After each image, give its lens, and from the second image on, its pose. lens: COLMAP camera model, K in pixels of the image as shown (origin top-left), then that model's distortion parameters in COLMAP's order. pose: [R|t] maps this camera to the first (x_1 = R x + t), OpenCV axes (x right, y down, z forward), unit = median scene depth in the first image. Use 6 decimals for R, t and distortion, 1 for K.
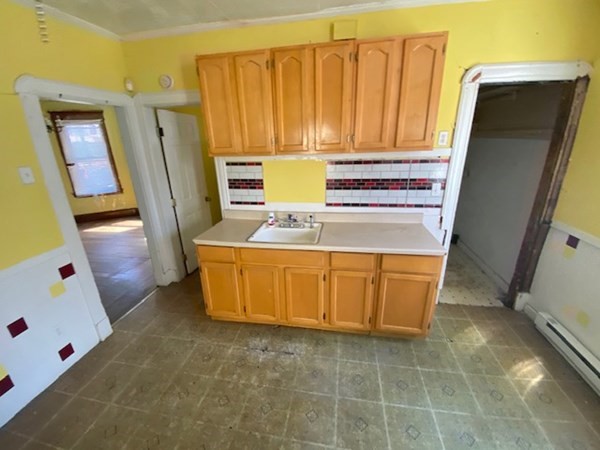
lens RADIAL K [[242.3, 0, 300.0], [0, 242.3, 225.0], [0, 0, 1]] dist [0.018201, -0.018325]
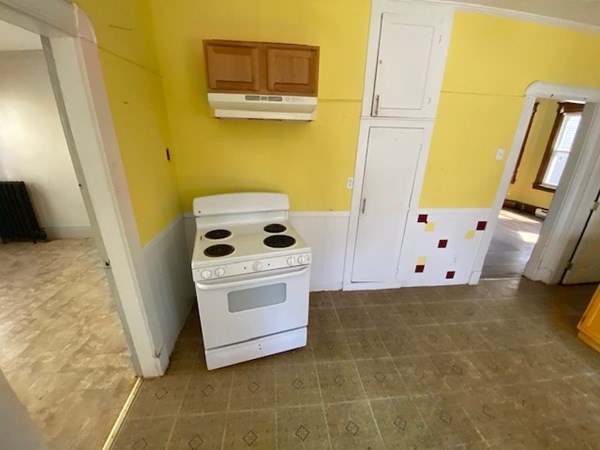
lens RADIAL K [[242.3, 0, 300.0], [0, 242.3, 225.0], [0, 0, 1]] dist [0.018201, -0.018325]
pose [[0.267105, 0.373187, -0.888474, -0.005850], [-0.341301, 0.898845, 0.274937, 0.137894], [0.901204, 0.229801, 0.367455, -0.391104]]
